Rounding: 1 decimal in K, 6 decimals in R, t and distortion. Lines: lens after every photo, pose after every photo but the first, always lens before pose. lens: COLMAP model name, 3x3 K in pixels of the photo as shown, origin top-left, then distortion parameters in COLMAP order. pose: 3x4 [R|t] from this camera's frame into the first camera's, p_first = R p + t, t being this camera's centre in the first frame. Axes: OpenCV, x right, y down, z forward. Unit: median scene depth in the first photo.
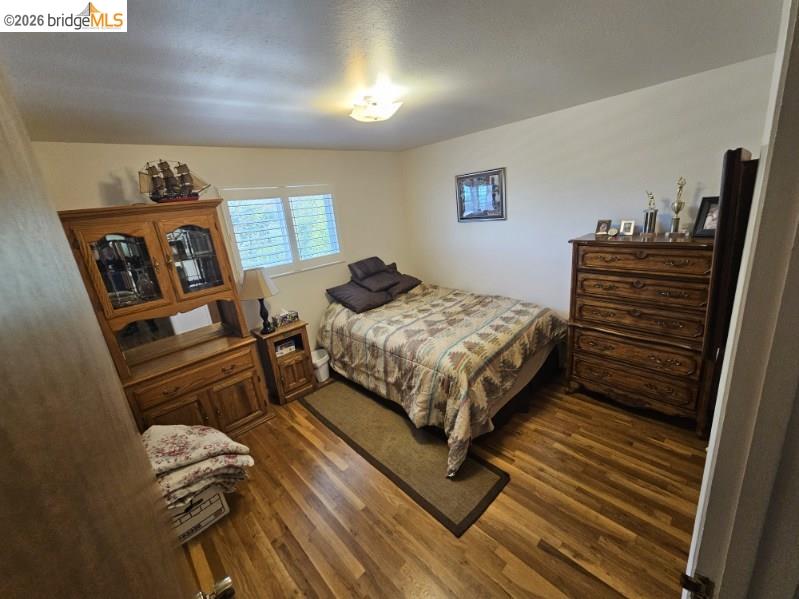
lens RADIAL K [[328.0, 0, 402.6], [0, 328.0, 297.9], [0, 0, 1]] dist [-0.001198, -0.000397]
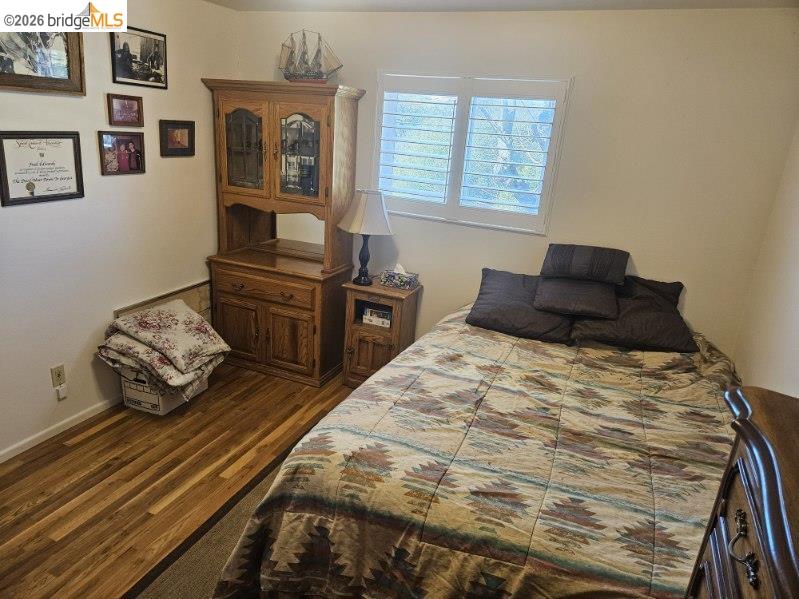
lens RADIAL K [[534.1, 0, 401.5], [0, 534.1, 297.6], [0, 0, 1]] dist [0.053411, -0.002503]
pose [[0.385452, 0.403778, -0.829693, 0.657066], [-0.364178, 0.892750, 0.265278, -0.227205], [0.847821, 0.199903, 0.491159, 0.565304]]
